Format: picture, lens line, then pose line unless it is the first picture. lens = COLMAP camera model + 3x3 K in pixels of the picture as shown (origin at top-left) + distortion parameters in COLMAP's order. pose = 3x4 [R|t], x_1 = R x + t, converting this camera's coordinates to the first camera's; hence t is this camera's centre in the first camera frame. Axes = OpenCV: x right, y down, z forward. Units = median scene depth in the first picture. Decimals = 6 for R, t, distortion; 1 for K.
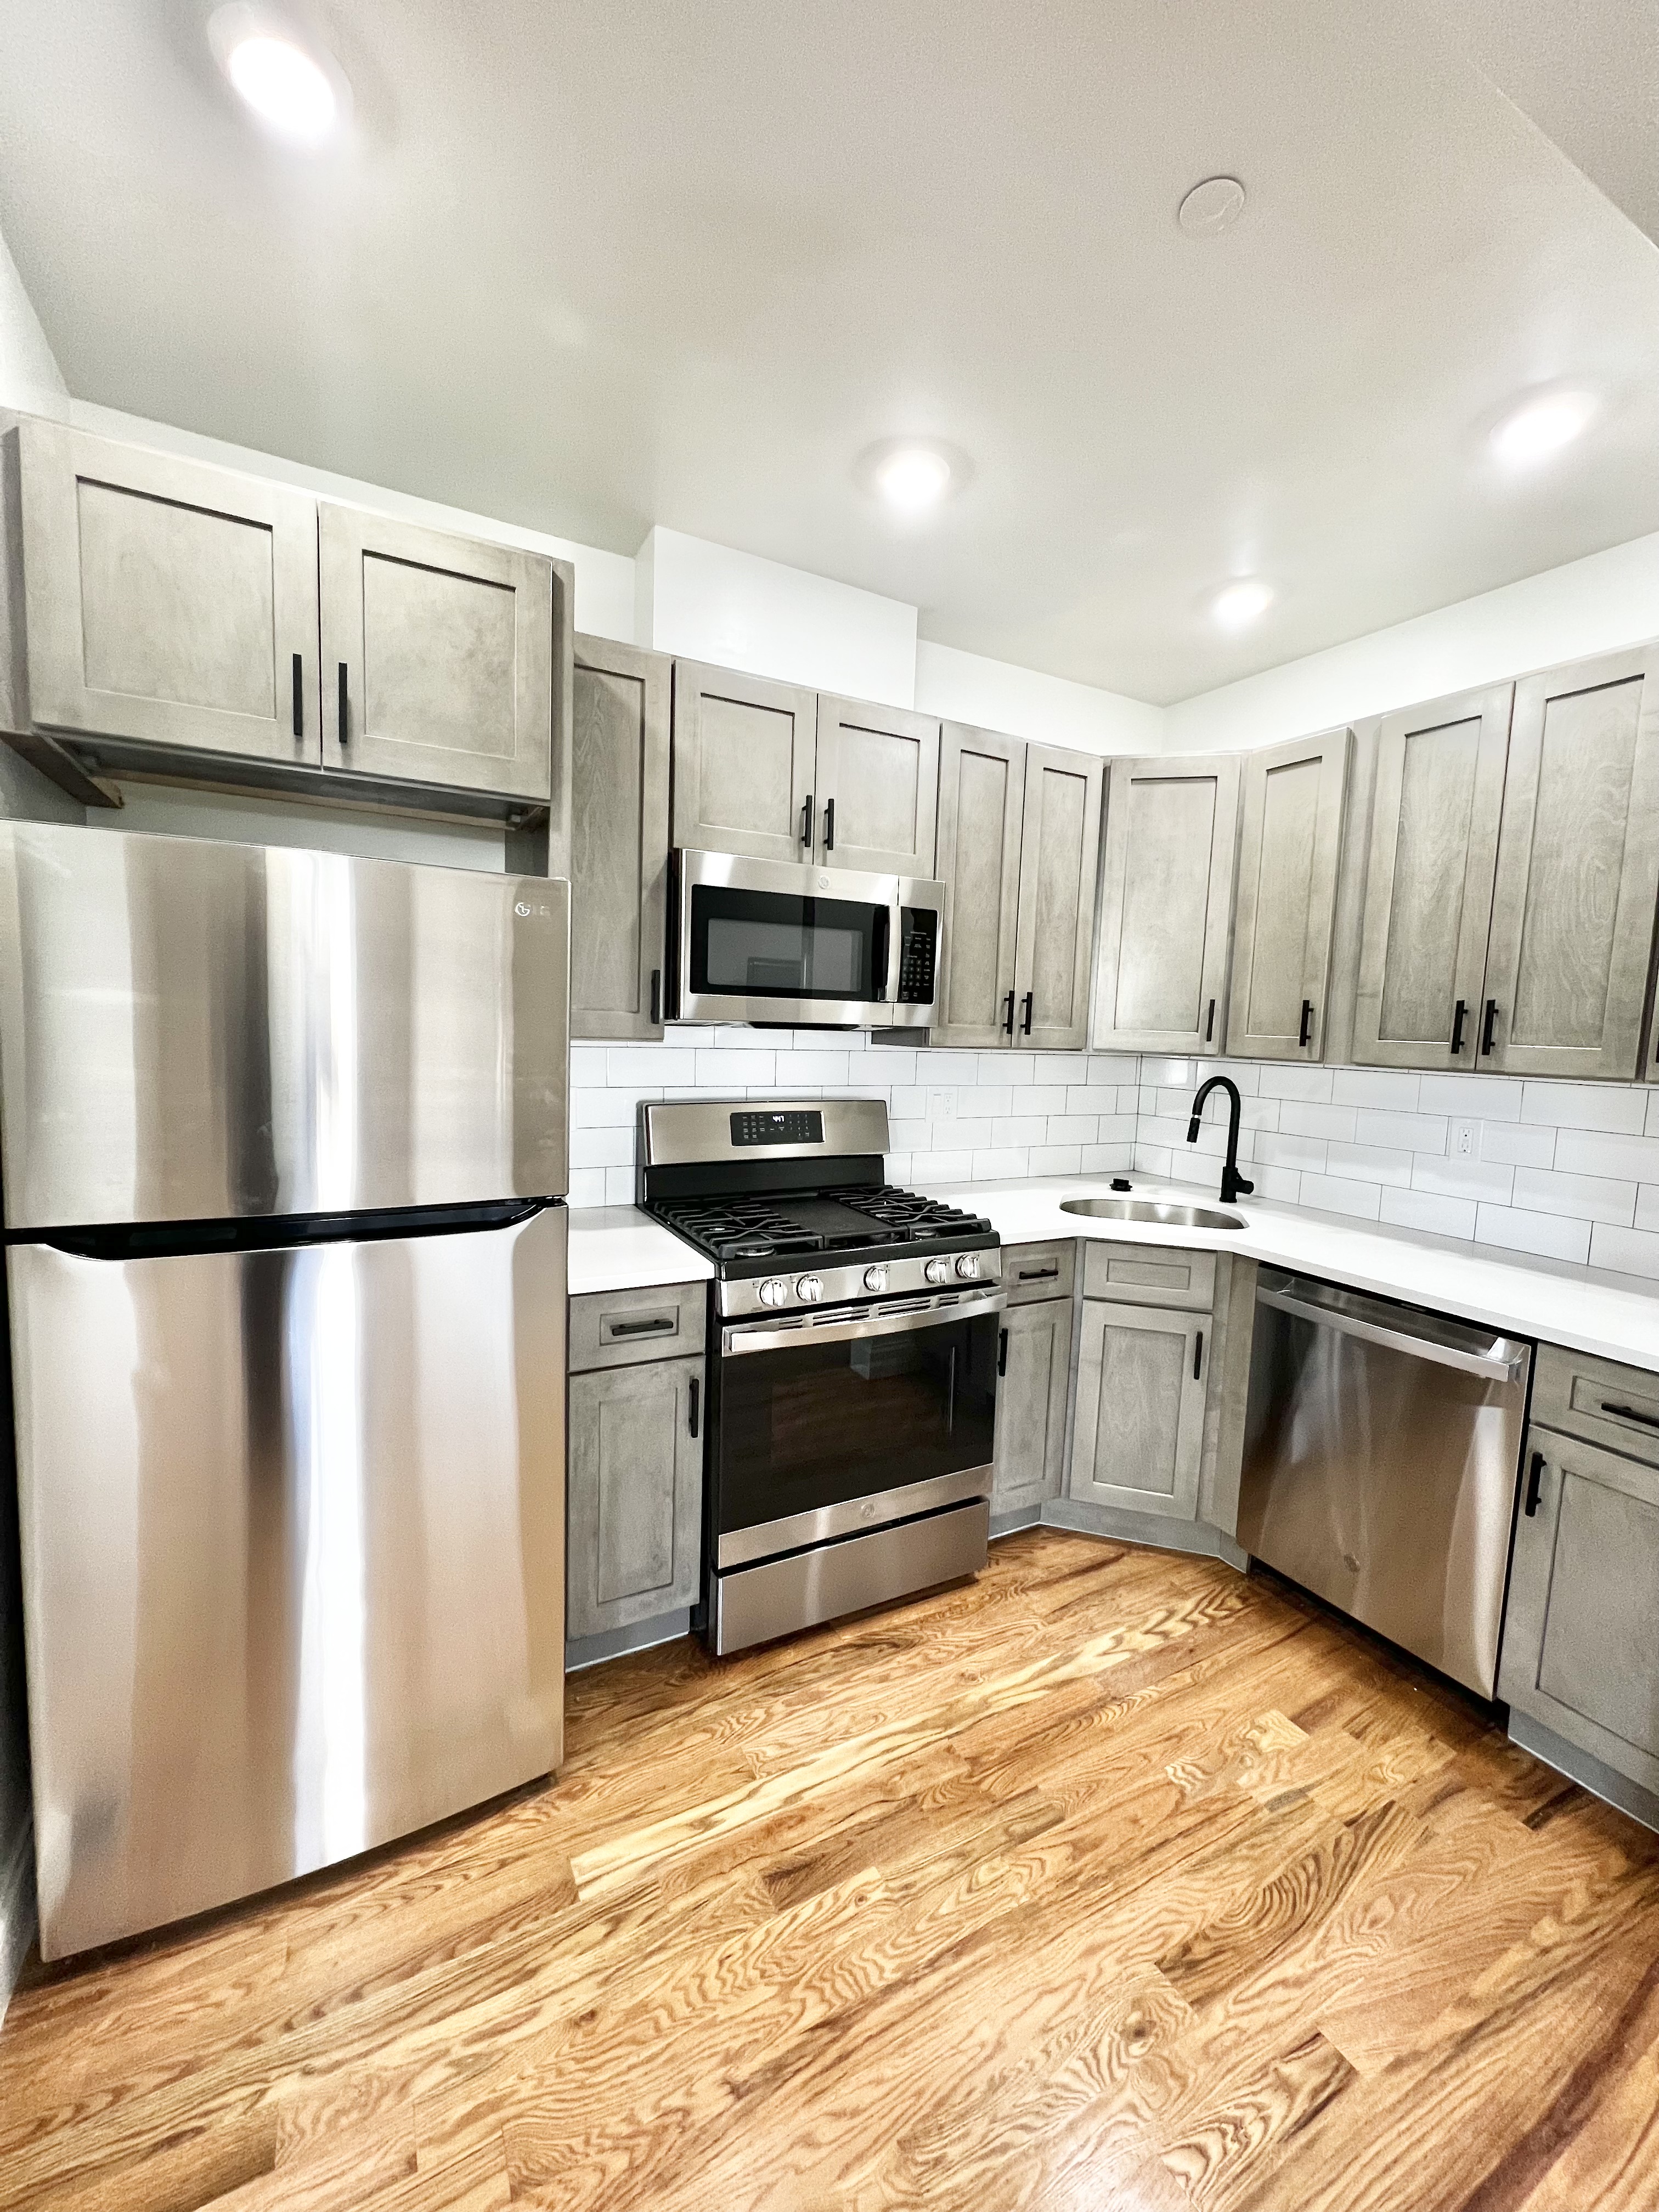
lens RADIAL K [[883.6, 0, 833.3], [0, 883.6, 1102.7], [0, 0, 1]] dist [-0.002469, 0.000630]
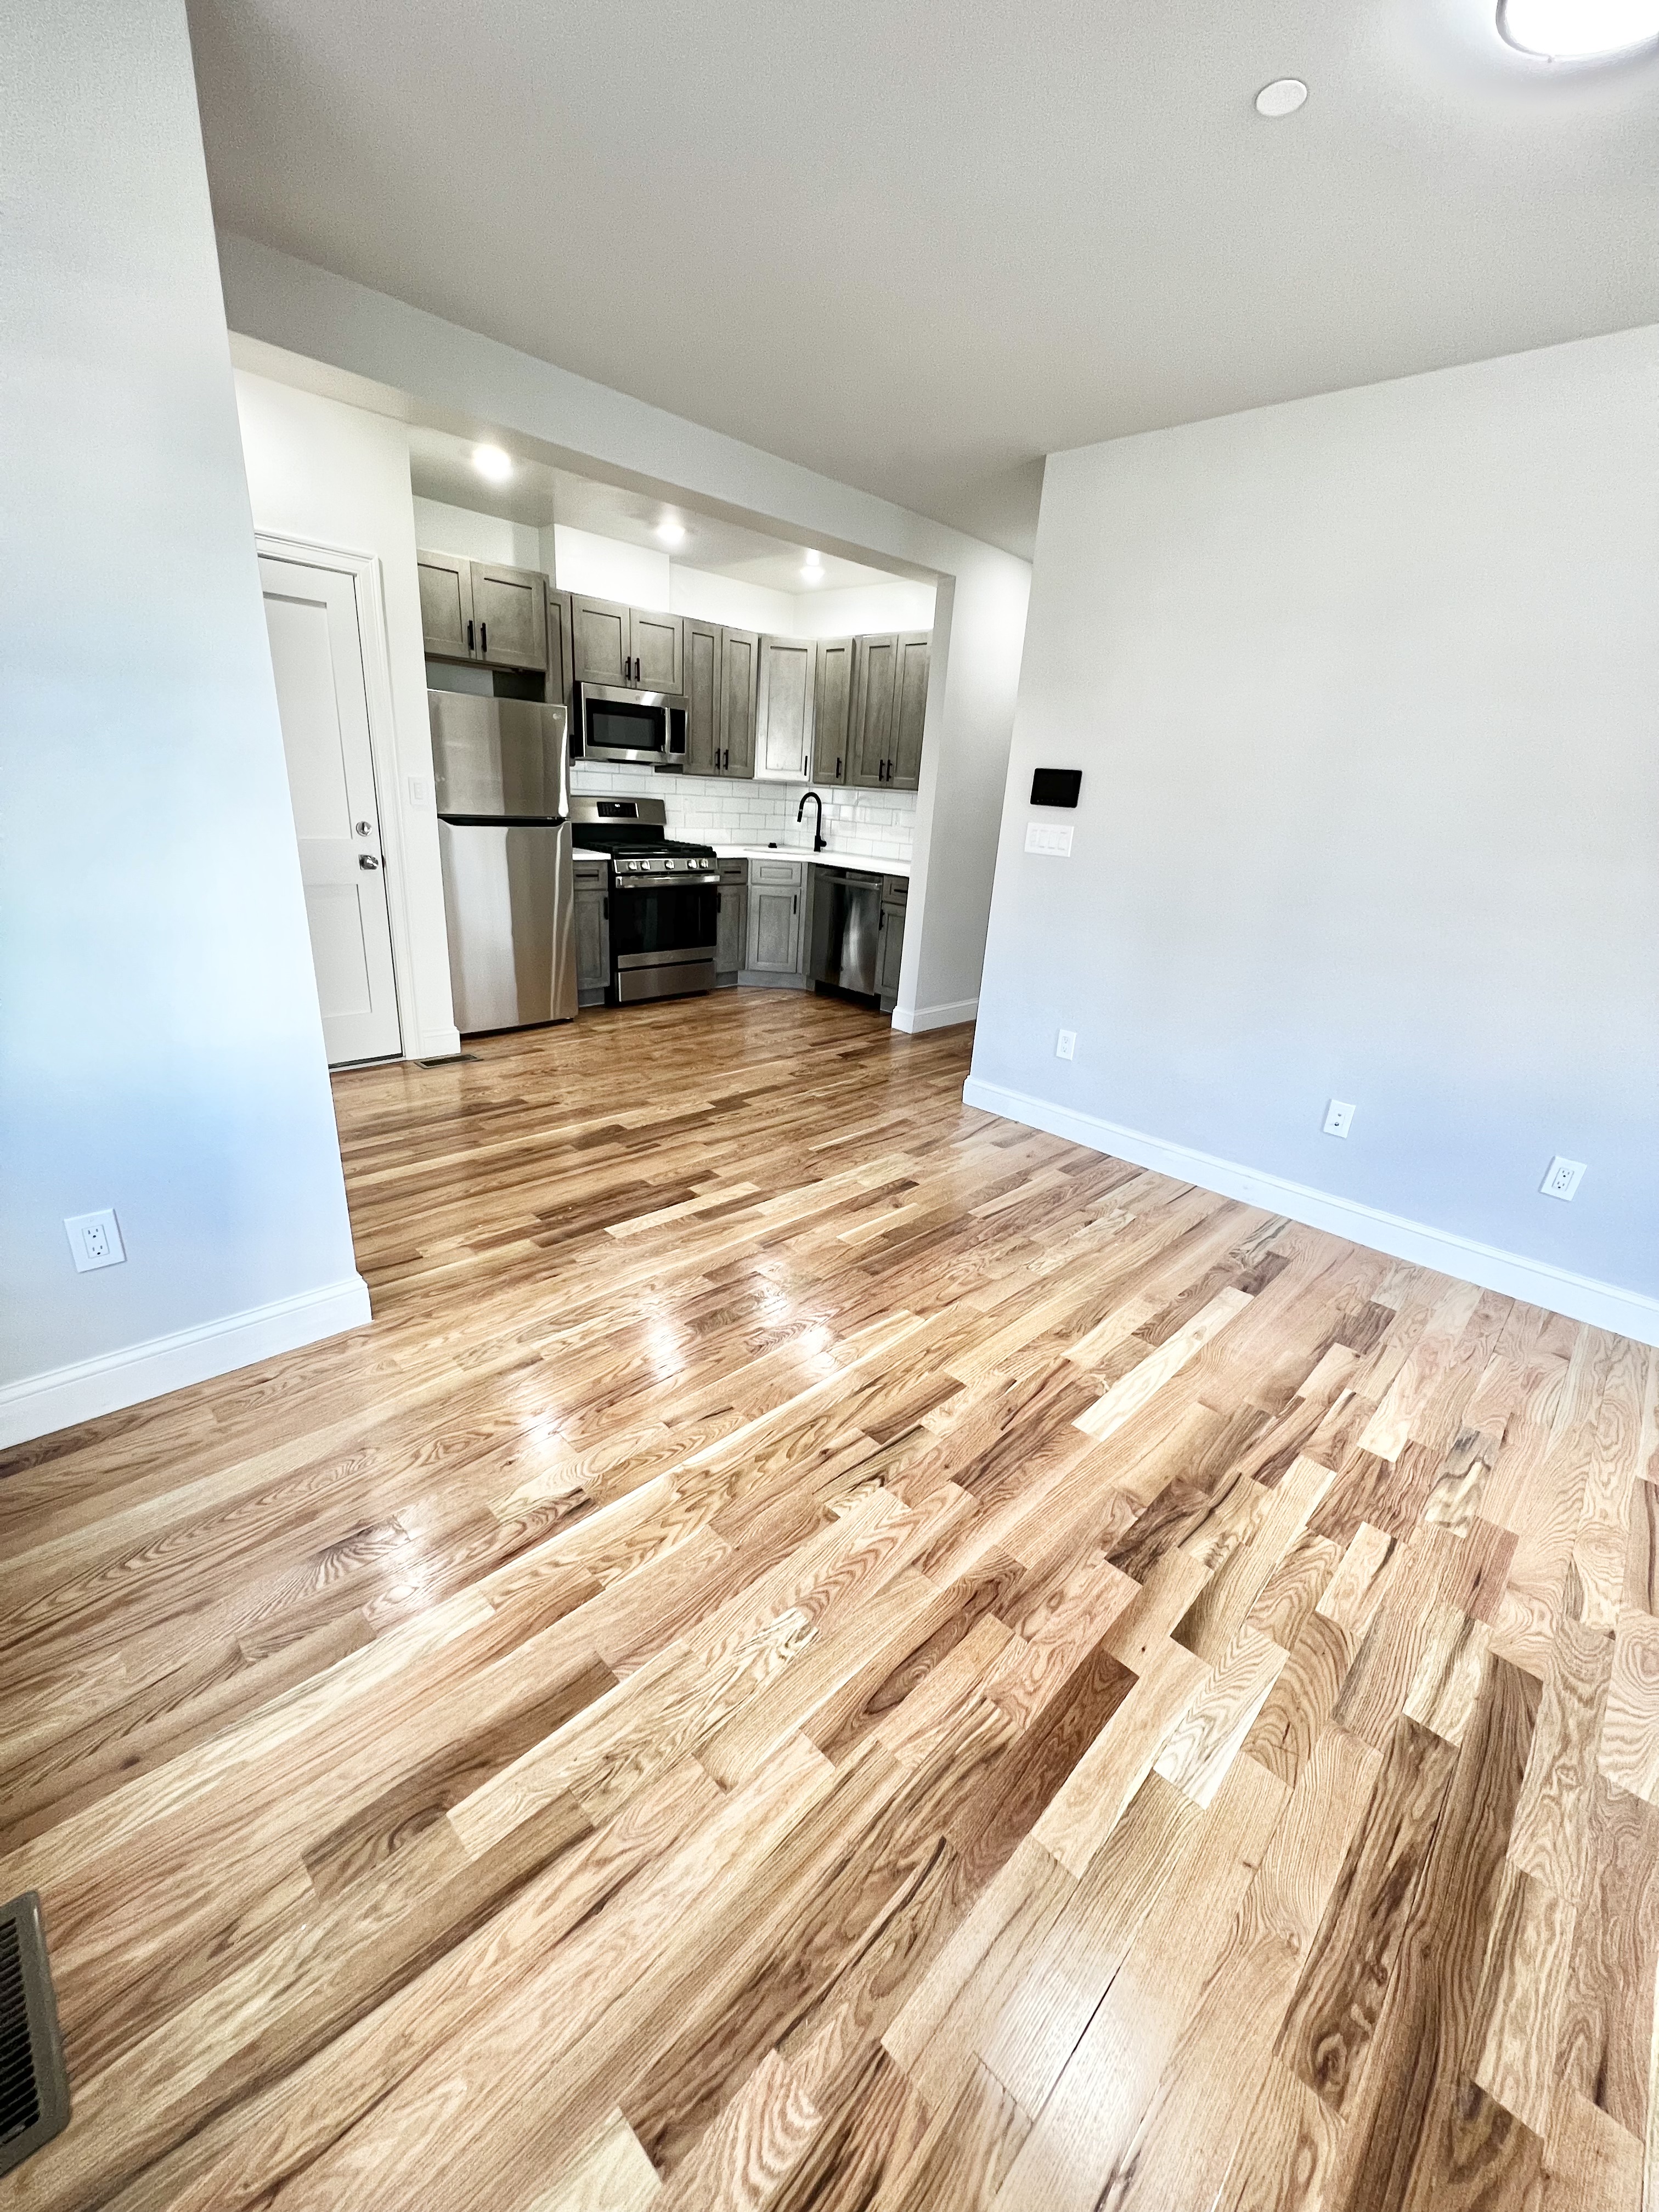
lens RADIAL K [[883.6, 0, 833.3], [0, 883.6, 1102.7], [0, 0, 1]] dist [-0.002469, 0.000630]
pose [[0.955678, -0.074794, 0.284755, -0.260101], [-0.003852, 0.963933, 0.266116, 0.164153], [-0.294389, -0.255418, 0.920922, -1.589921]]
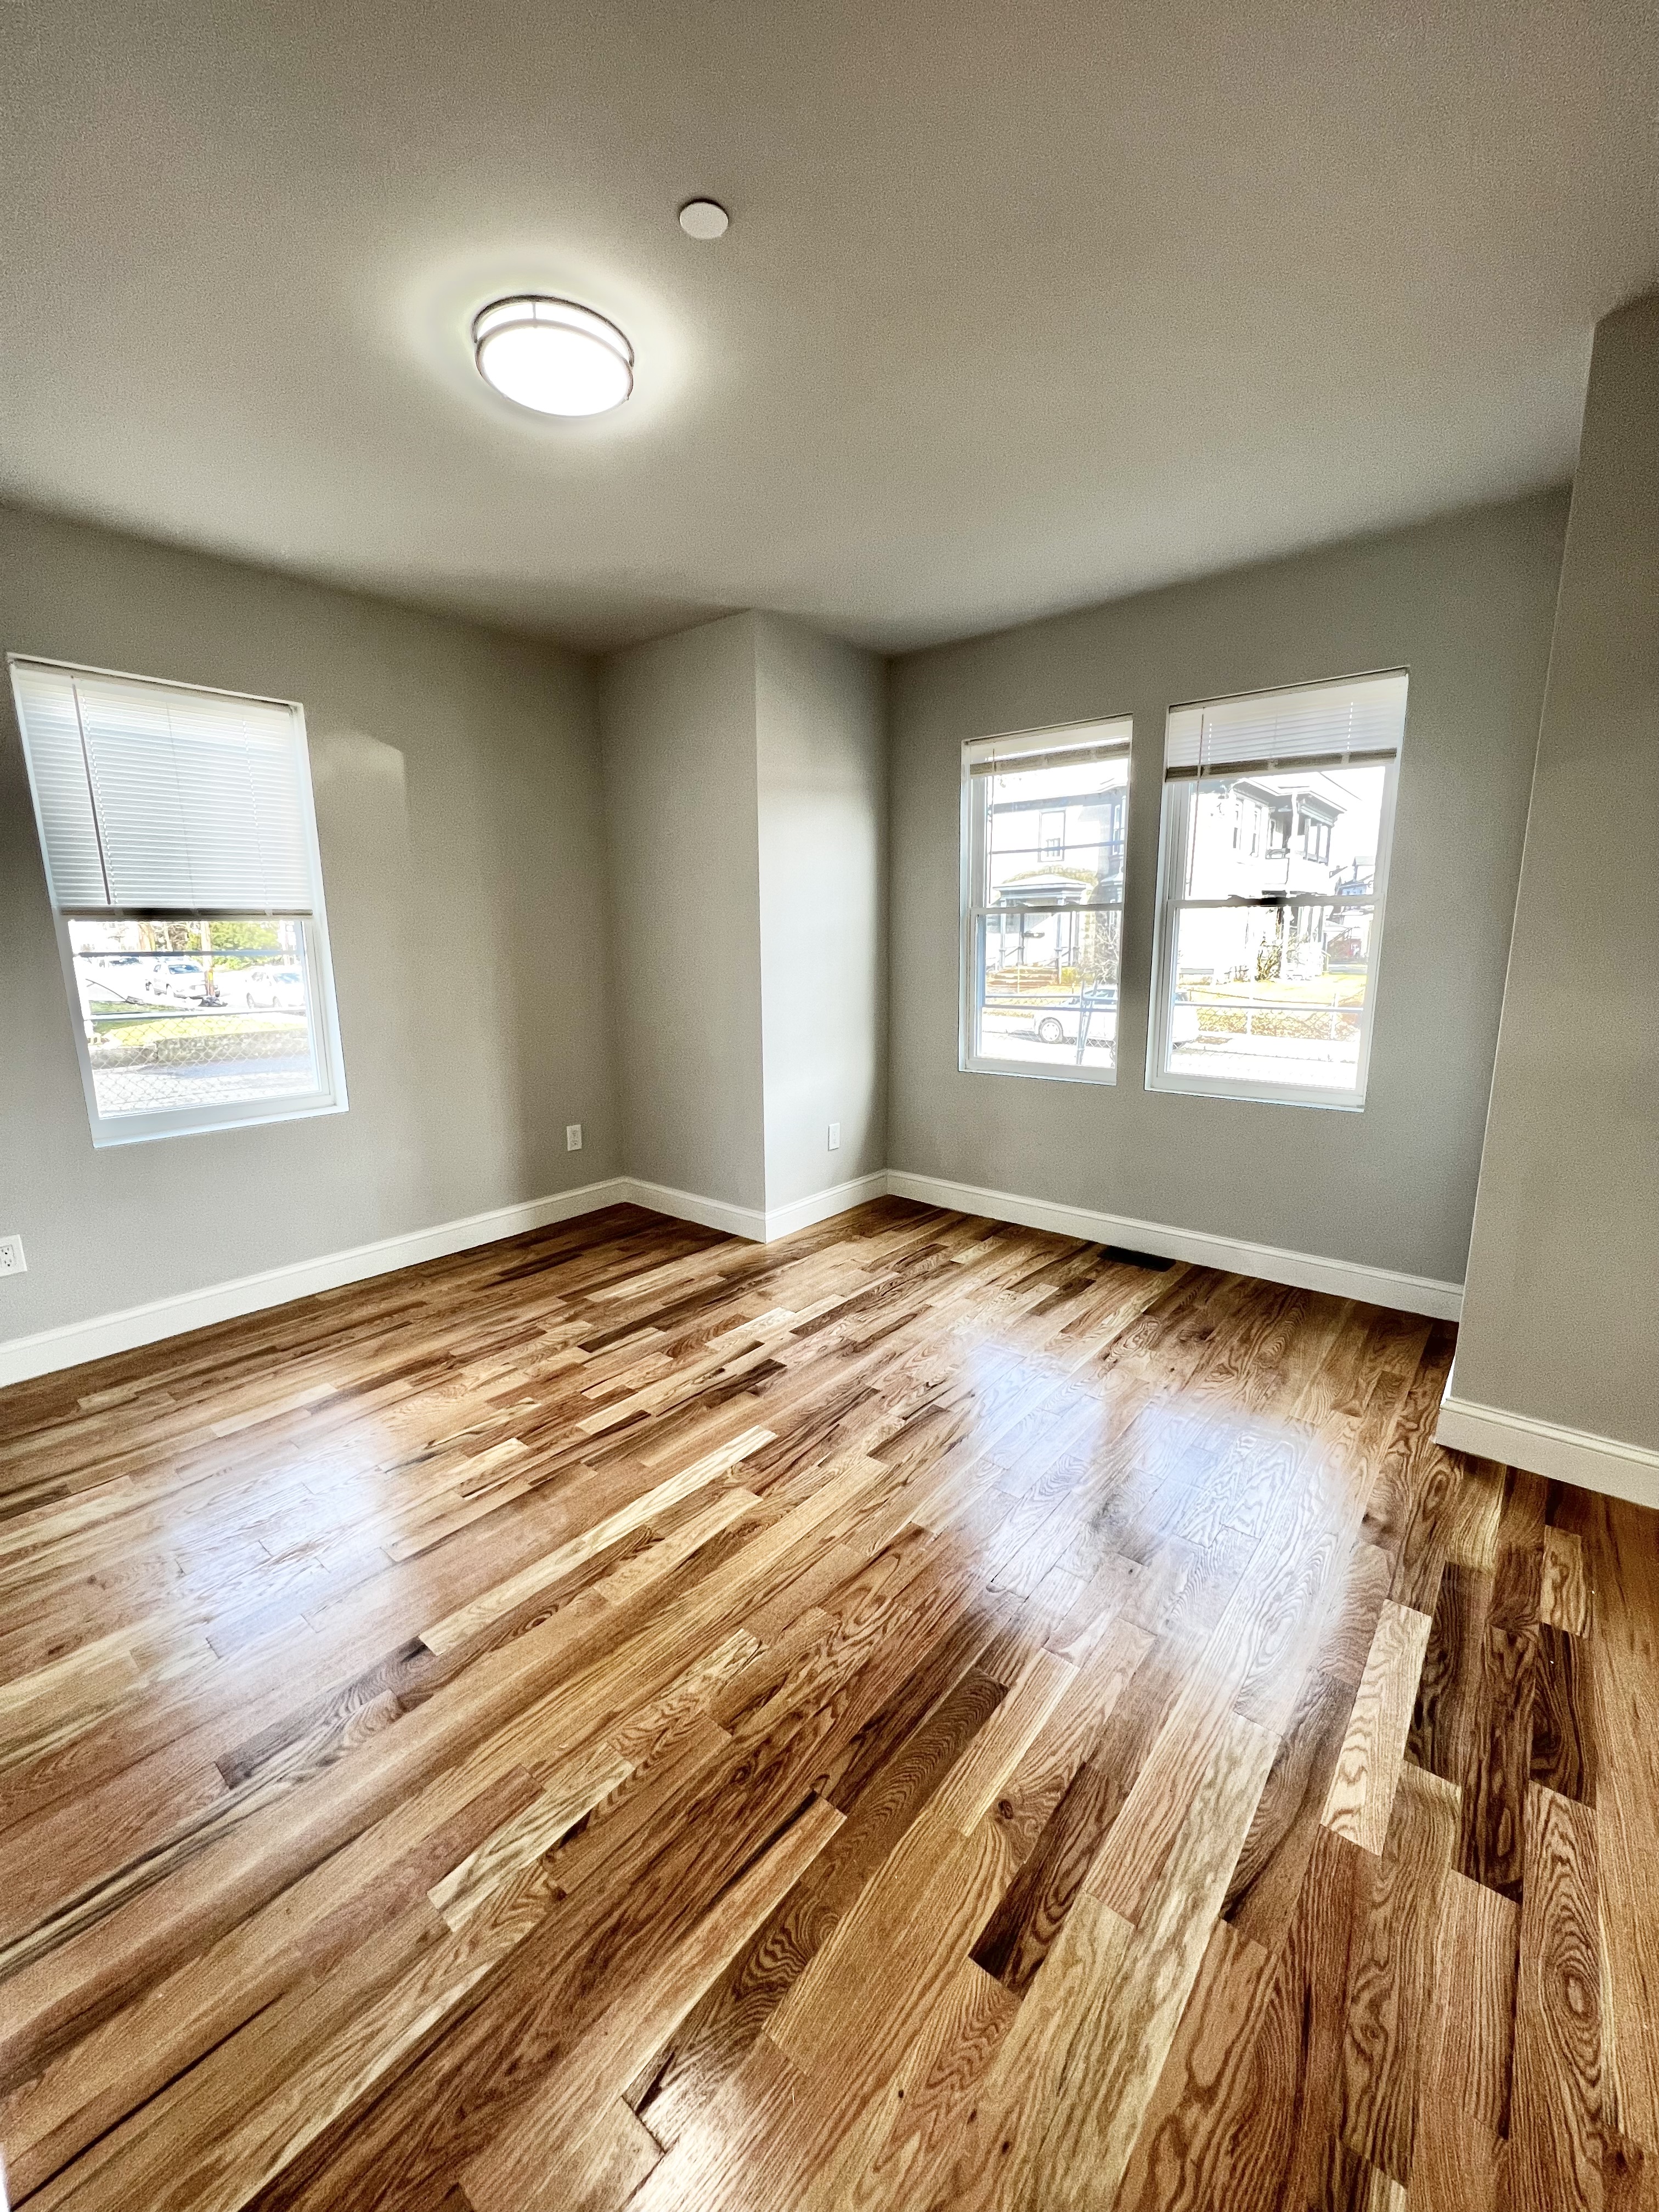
lens RADIAL K [[883.6, 0, 833.3], [0, 883.6, 1102.7], [0, 0, 1]] dist [-0.002469, 0.000630]
pose [[-0.929897, 0.042126, -0.365398, 0.537105], [-0.057926, 0.964251, 0.258582, 0.053298], [0.363229, 0.261621, -0.894214, -0.000202]]
